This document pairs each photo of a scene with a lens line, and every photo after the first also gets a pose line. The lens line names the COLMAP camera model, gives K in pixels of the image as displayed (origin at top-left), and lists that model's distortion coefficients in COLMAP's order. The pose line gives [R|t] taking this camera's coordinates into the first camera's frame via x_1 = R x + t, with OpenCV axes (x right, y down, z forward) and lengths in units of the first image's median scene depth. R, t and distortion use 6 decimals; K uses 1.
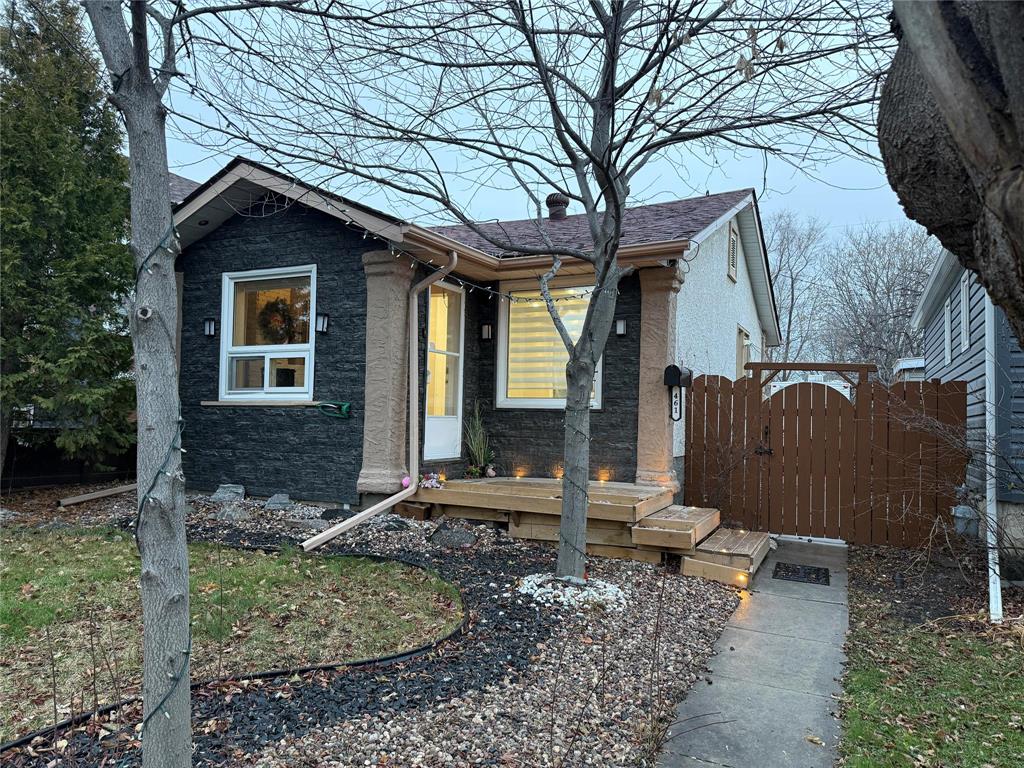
lens RADIAL K [[720.5, 0, 516.5], [0, 720.5, 381.4], [0, 0, 1]] dist [0.107057, -0.141794]
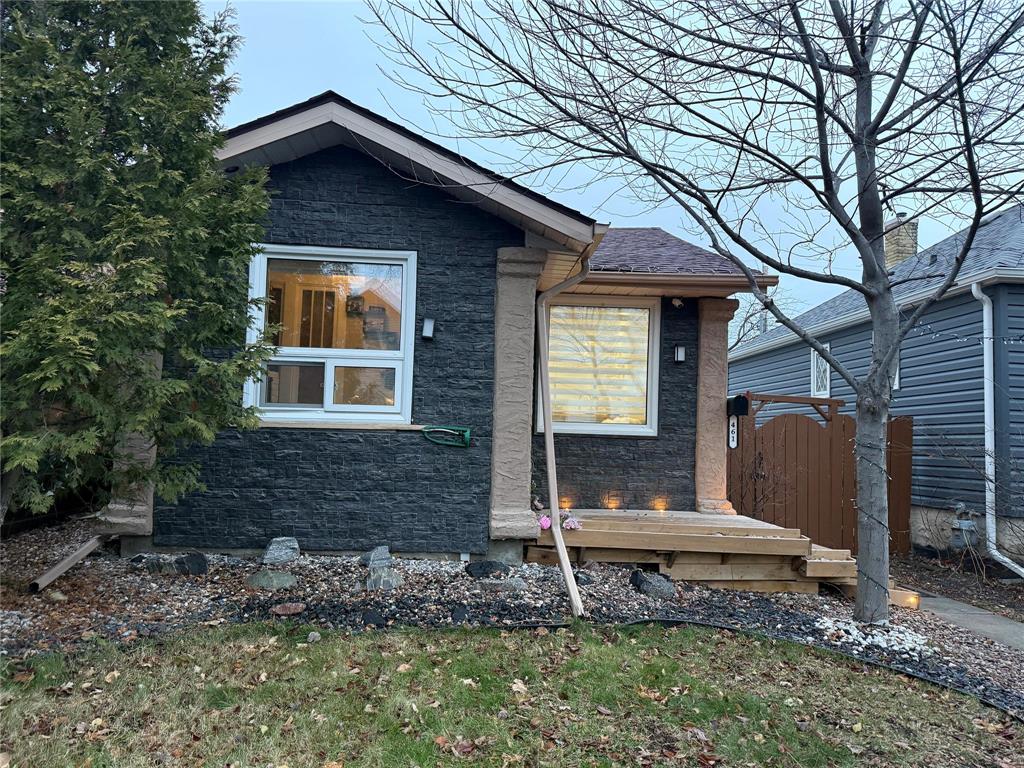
lens RADIAL K [[720.5, 0, 516.5], [0, 720.5, 381.4], [0, 0, 1]] dist [0.107057, -0.141794]
pose [[0.866169, 0.045406, 0.497684, -0.569049], [-0.039645, 0.998968, -0.022142, -0.006543], [-0.498176, -0.000552, 0.867076, 0.262519]]
